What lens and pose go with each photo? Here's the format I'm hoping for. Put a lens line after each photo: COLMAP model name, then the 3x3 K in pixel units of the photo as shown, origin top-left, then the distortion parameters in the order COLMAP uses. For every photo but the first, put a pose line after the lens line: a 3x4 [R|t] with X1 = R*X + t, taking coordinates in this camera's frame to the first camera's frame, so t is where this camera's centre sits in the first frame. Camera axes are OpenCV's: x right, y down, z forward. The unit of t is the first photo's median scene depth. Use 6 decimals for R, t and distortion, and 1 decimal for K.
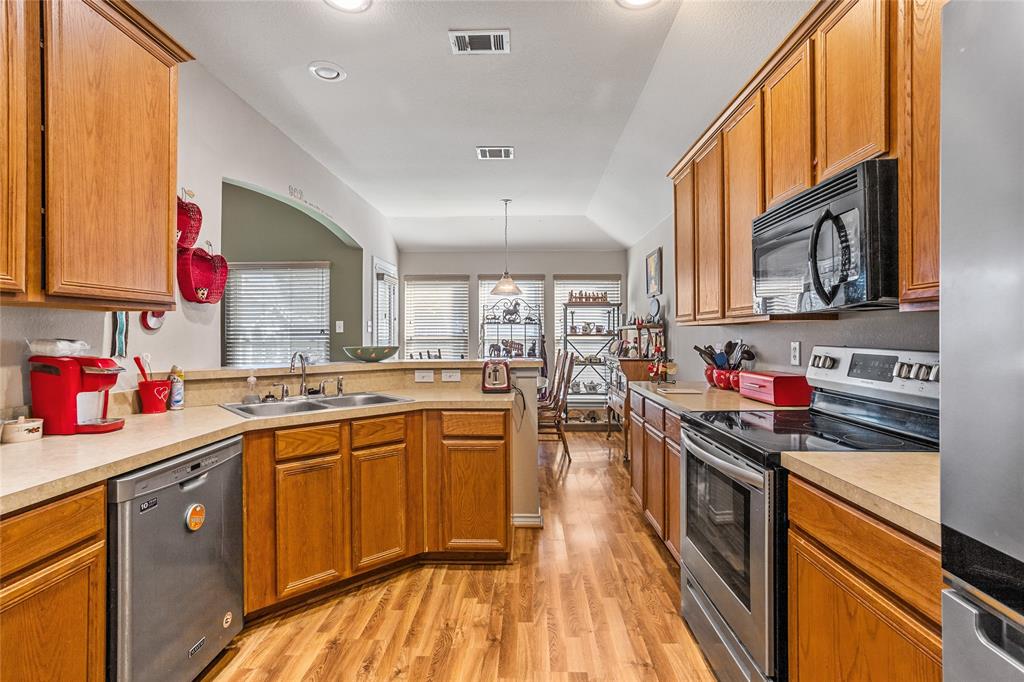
lens RADIAL K [[493.6, 0, 513.0], [0, 493.6, 336.4], [0, 0, 1]] dist [-0.024740, 0.010364]
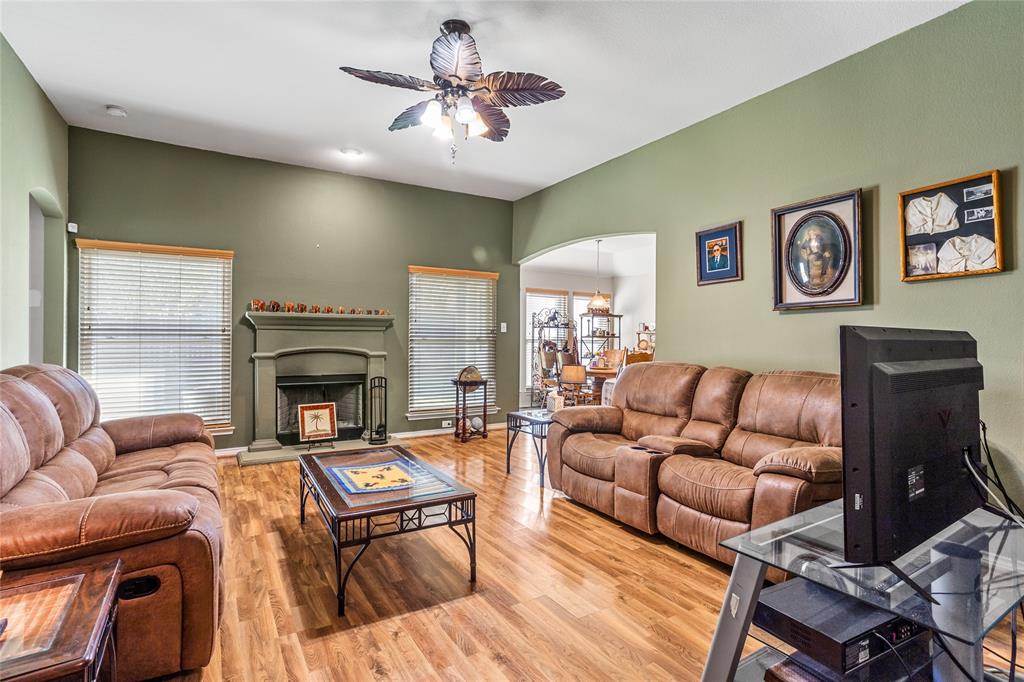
lens RADIAL K [[493.6, 0, 510.2], [0, 493.6, 331.9], [0, 0, 1]] dist [-0.024740, 0.010364]
pose [[0.837885, 0.016351, 0.545602, -0.801326], [-0.008206, 0.999816, -0.017361, 0.009079], [-0.545785, 0.010069, 0.837865, -0.027791]]
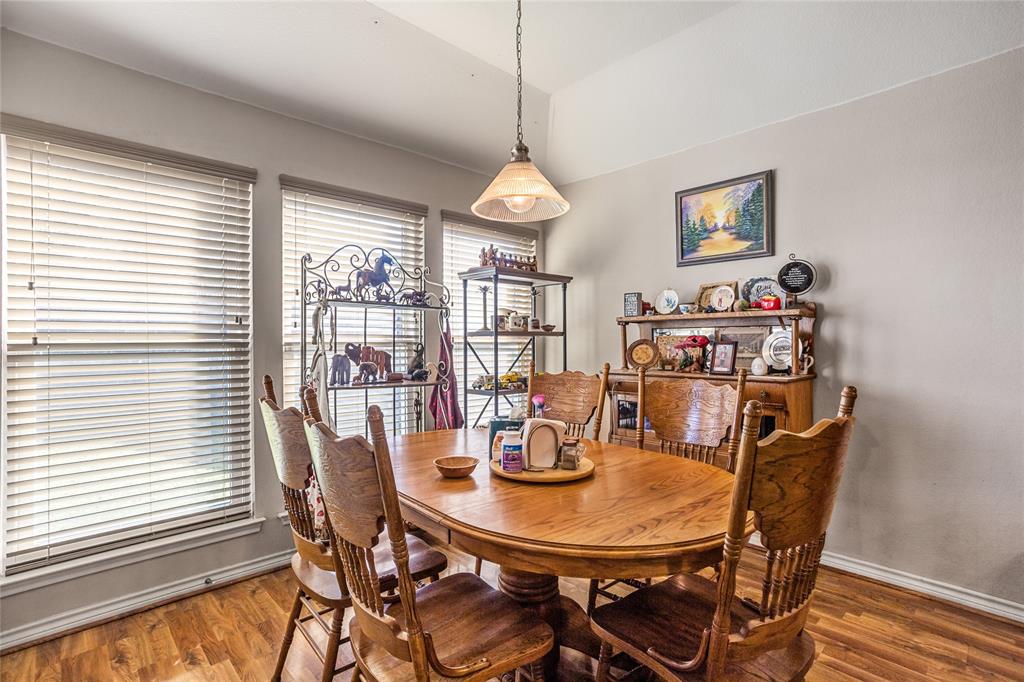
lens RADIAL K [[493.6, 0, 509.9], [0, 493.6, 336.2], [0, 0, 1]] dist [-0.024740, 0.010364]
pose [[0.707041, 0.002736, 0.707167, -0.216276], [0.004907, 0.999949, -0.008776, 0.004461], [-0.707155, 0.009675, 0.706992, 0.619366]]
